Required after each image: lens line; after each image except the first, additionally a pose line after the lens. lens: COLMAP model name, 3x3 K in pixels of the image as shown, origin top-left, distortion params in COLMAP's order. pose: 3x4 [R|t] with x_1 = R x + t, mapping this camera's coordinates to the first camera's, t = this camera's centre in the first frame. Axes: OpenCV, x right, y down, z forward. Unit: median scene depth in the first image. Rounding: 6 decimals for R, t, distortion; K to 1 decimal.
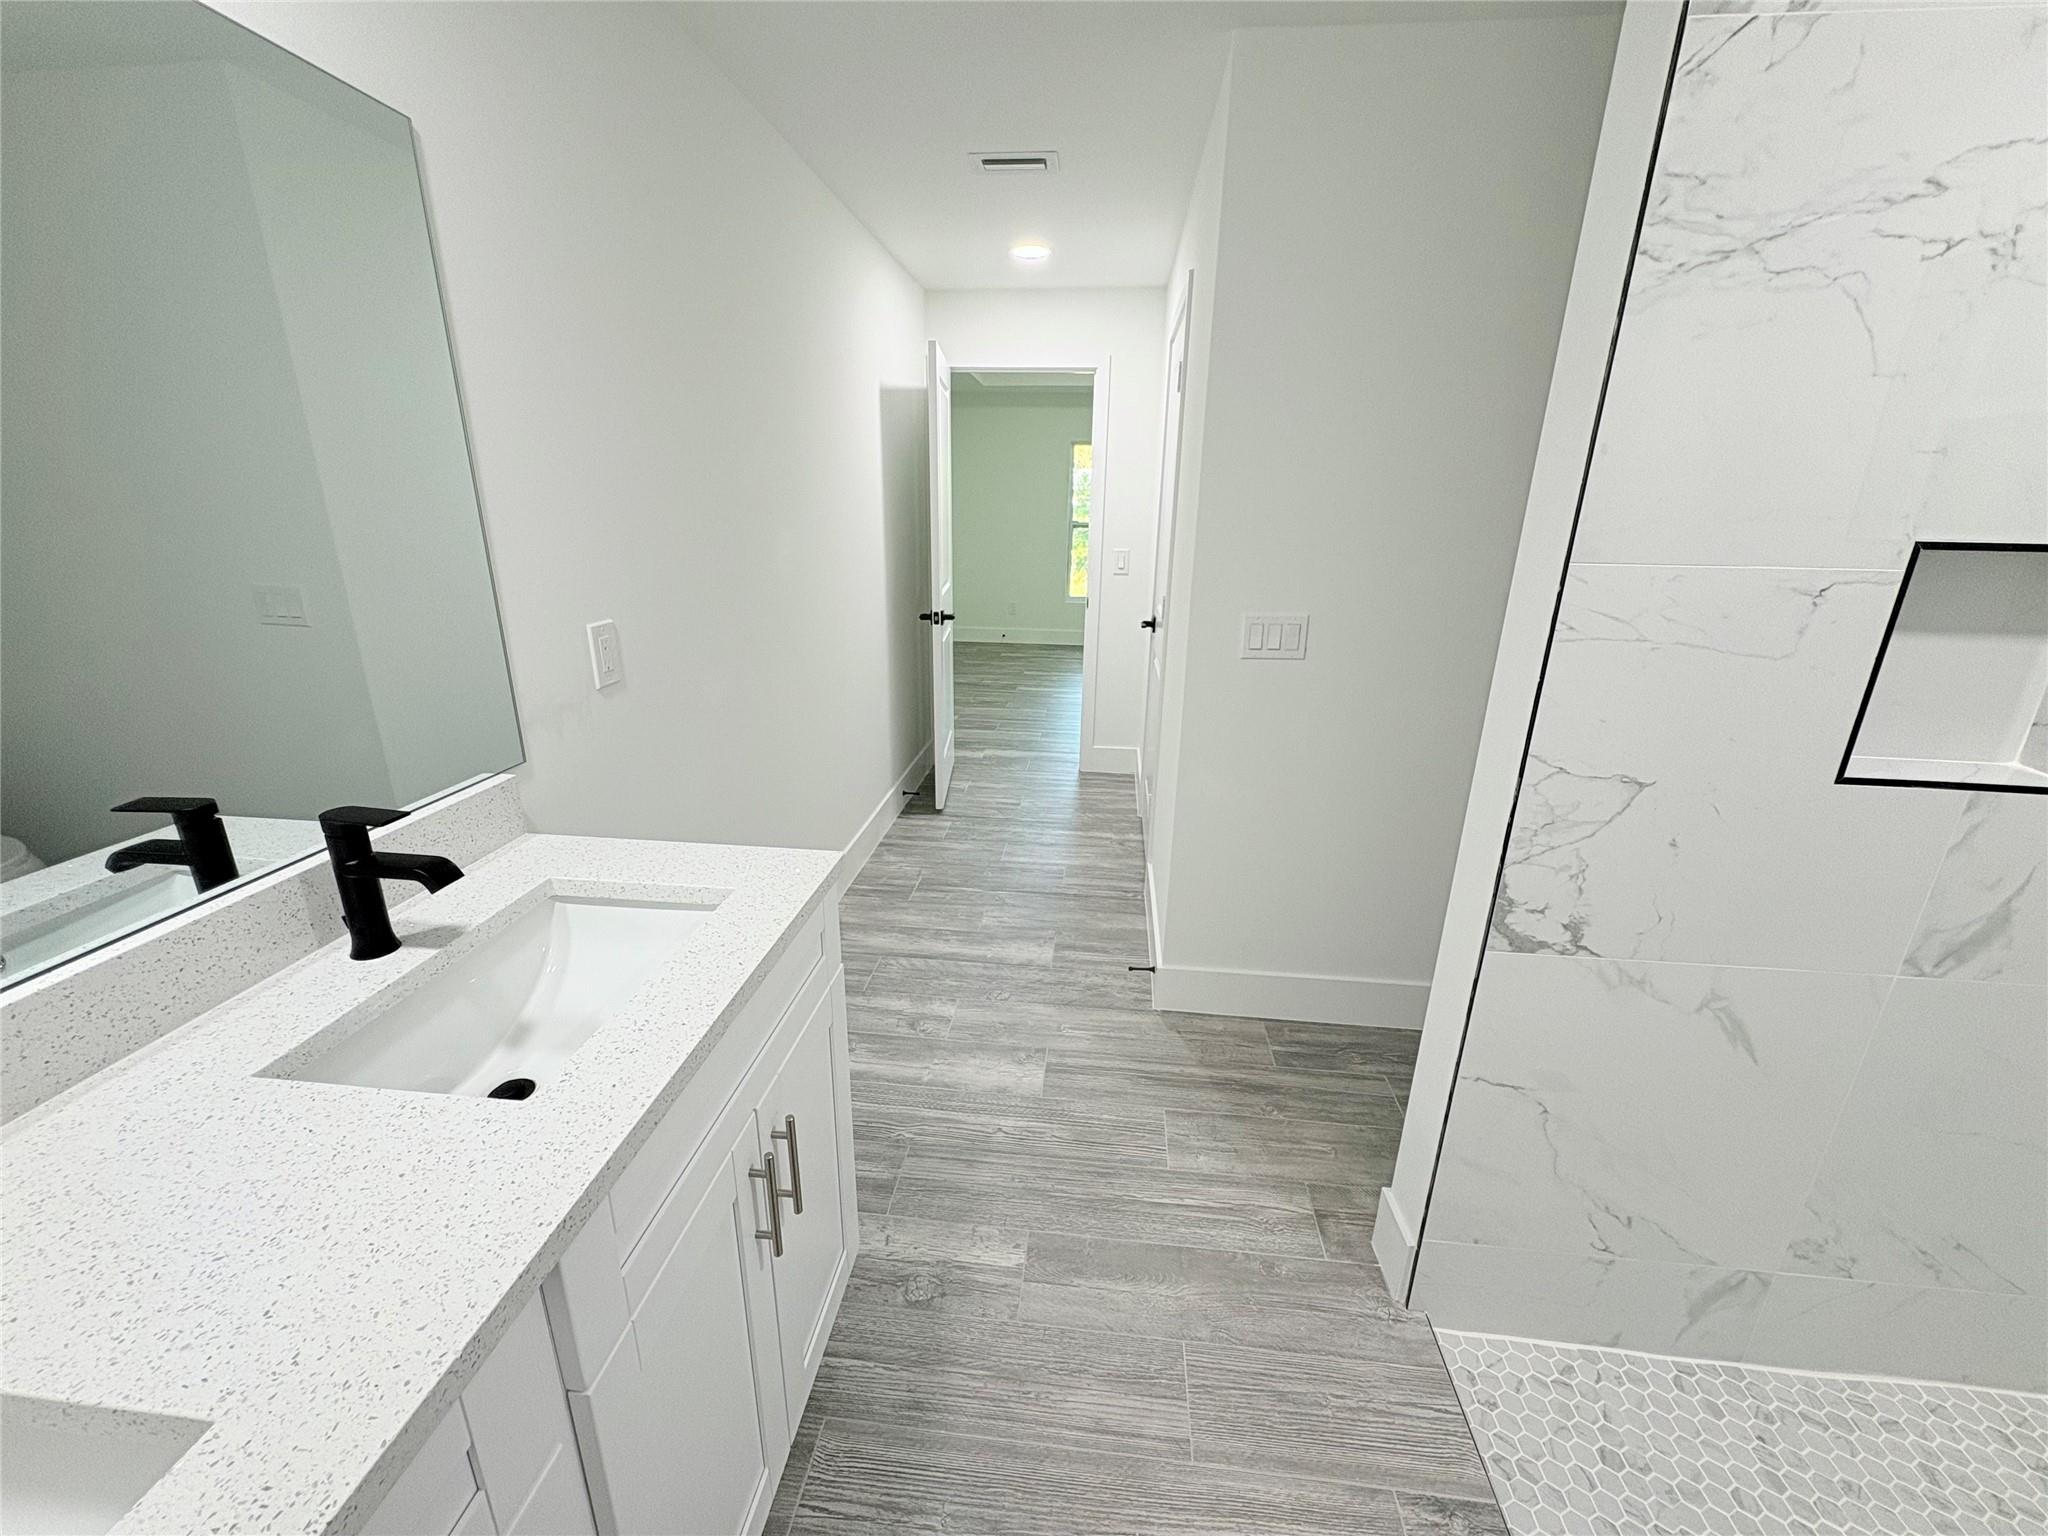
lens RADIAL K [[814.5, 0, 1022.2], [0, 814.5, 763.8], [0, 0, 1]] dist [0.000752, -0.000205]
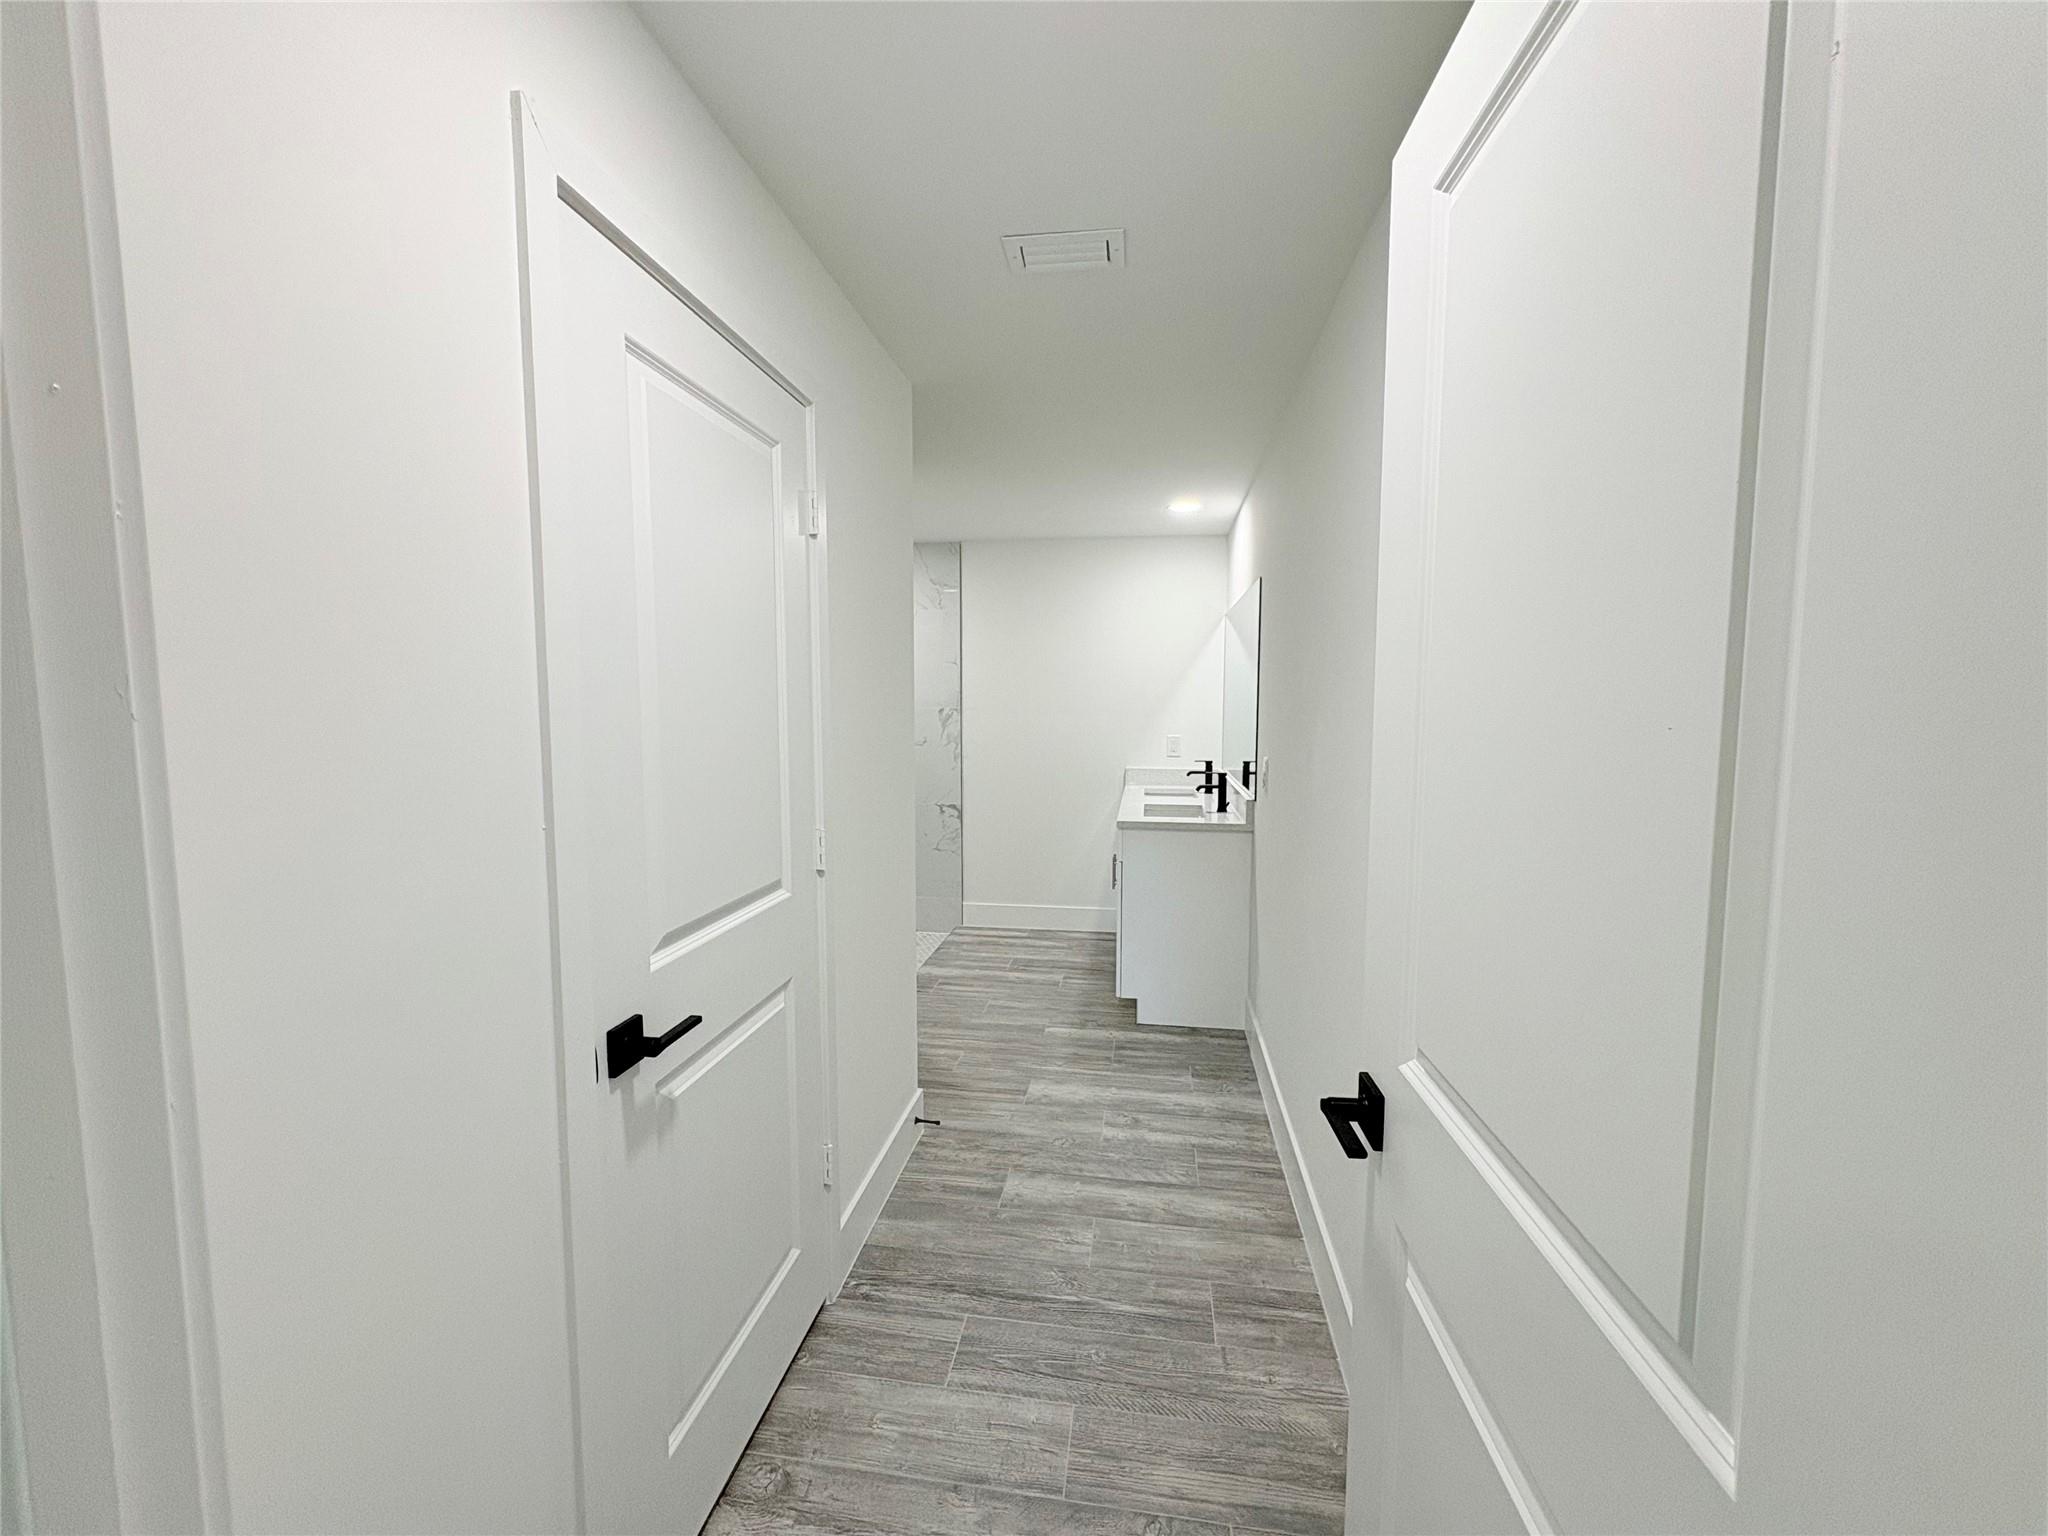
lens RADIAL K [[814.5, 0, 1026.4], [0, 814.5, 757.6], [0, 0, 1]] dist [0.000752, -0.000205]
pose [[-0.999029, -0.018172, 0.040132, -0.013666], [-0.001651, 0.925768, 0.378088, -0.619836], [-0.044023, 0.377655, -0.924899, 1.925657]]
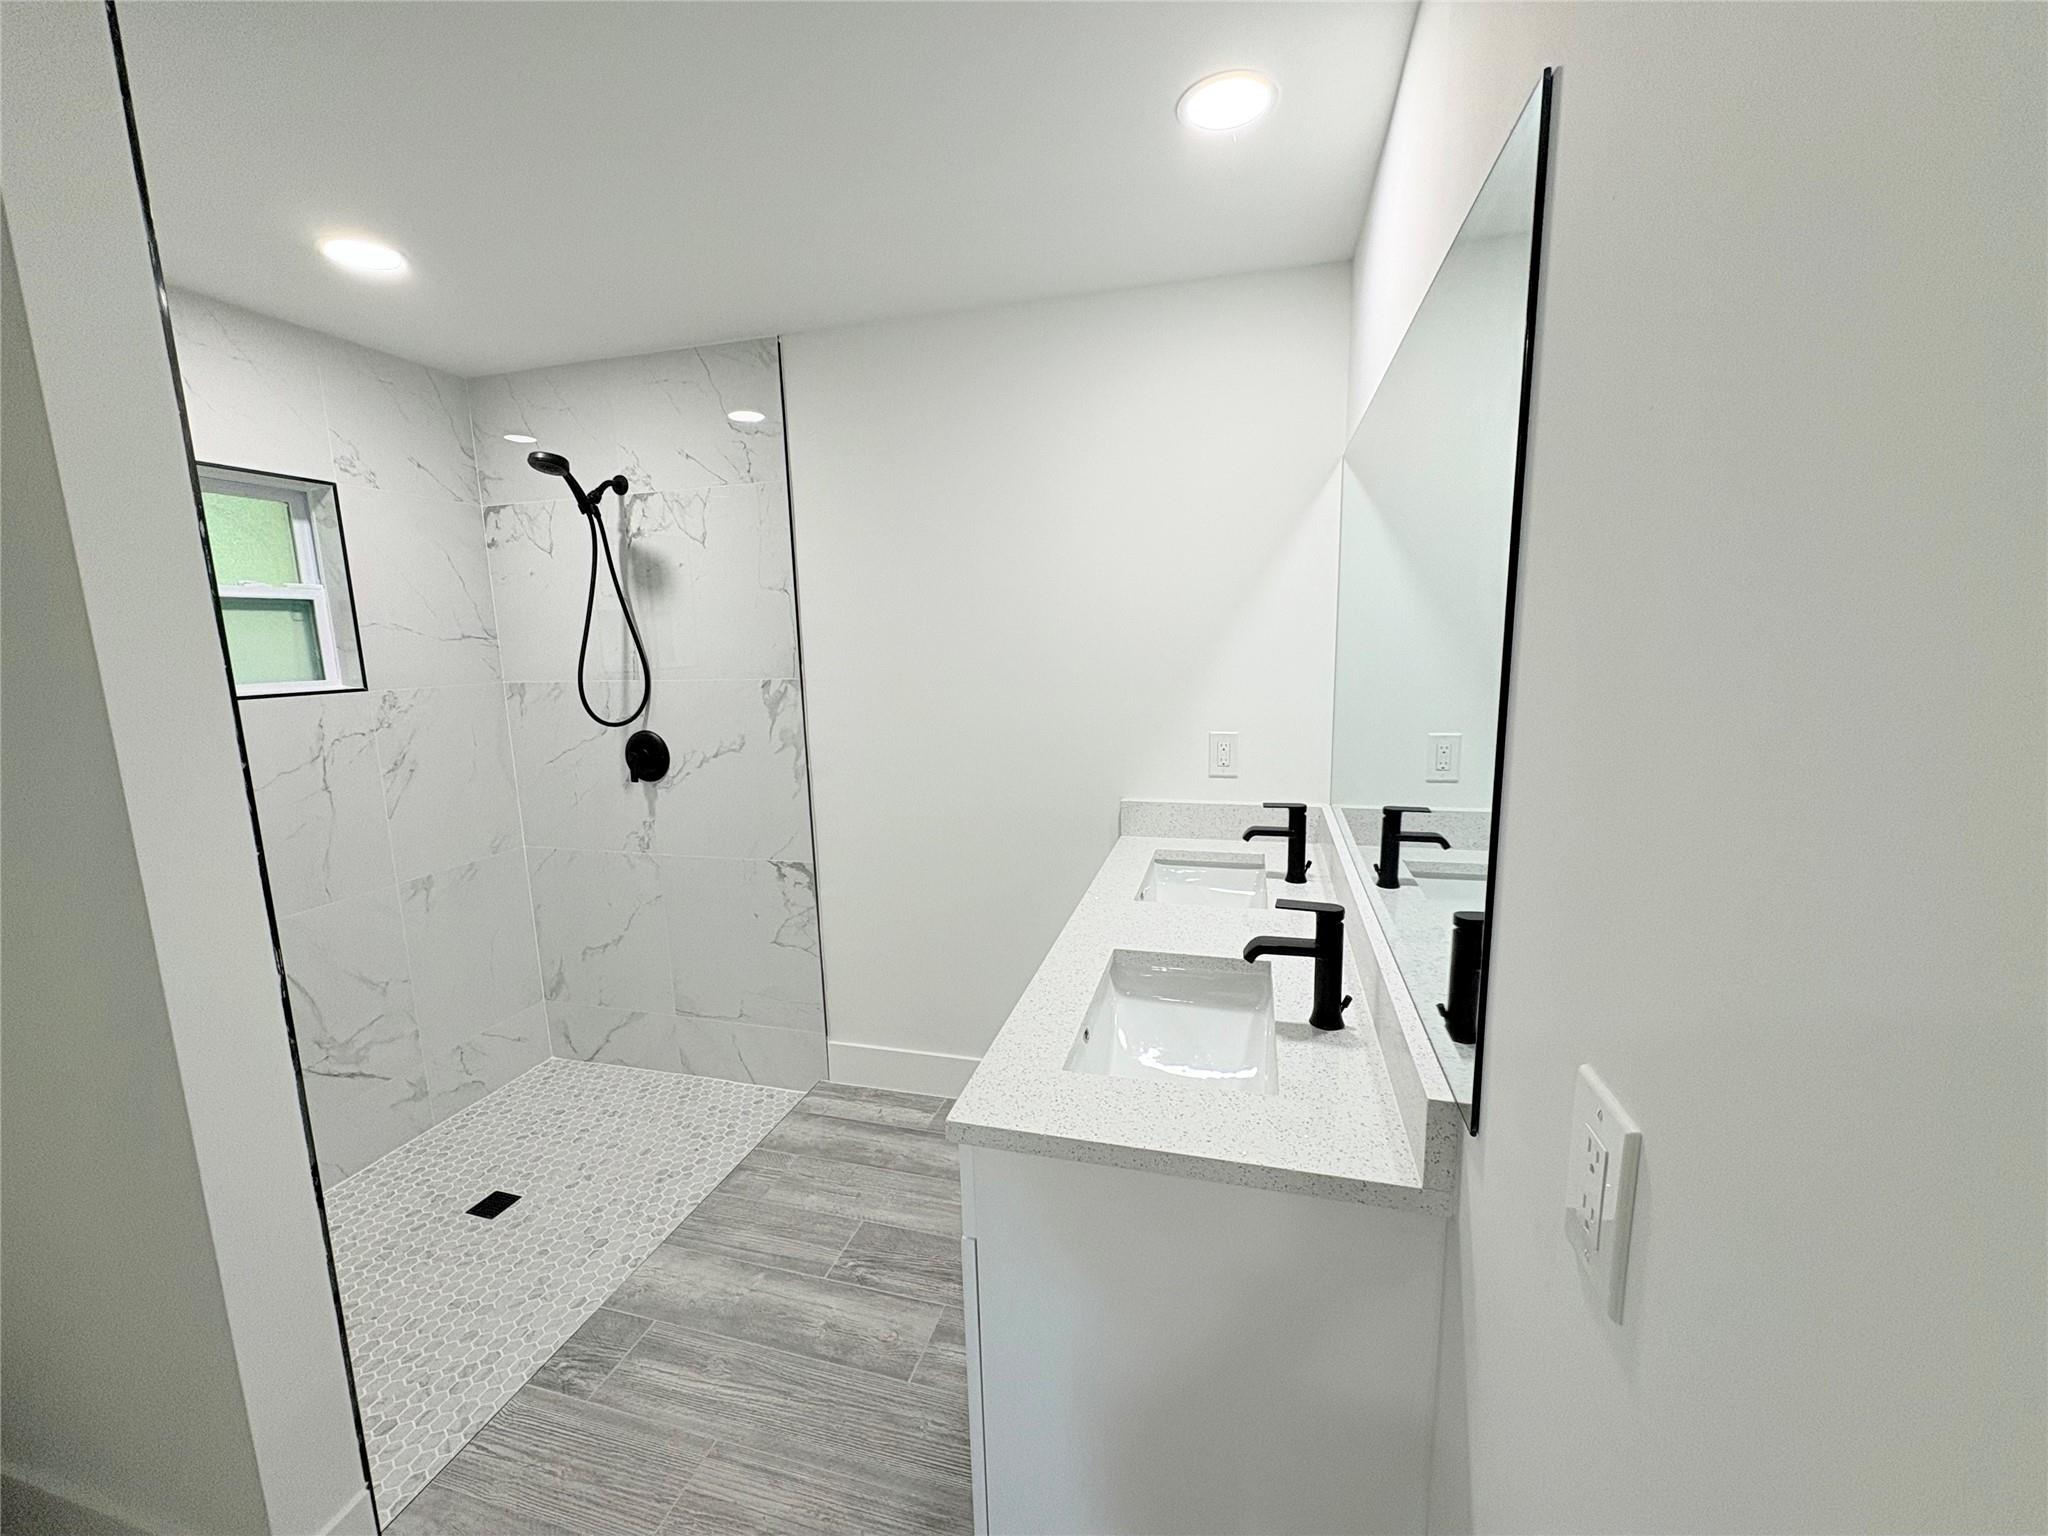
lens RADIAL K [[814.5, 0, 1025.2], [0, 814.5, 757.4], [0, 0, 1]] dist [0.000752, -0.000205]
pose [[-0.986783, -0.013294, 0.161504, -0.232447], [0.061247, 0.892106, 0.447655, -0.303576], [-0.150030, 0.451630, -0.879501, 0.851851]]
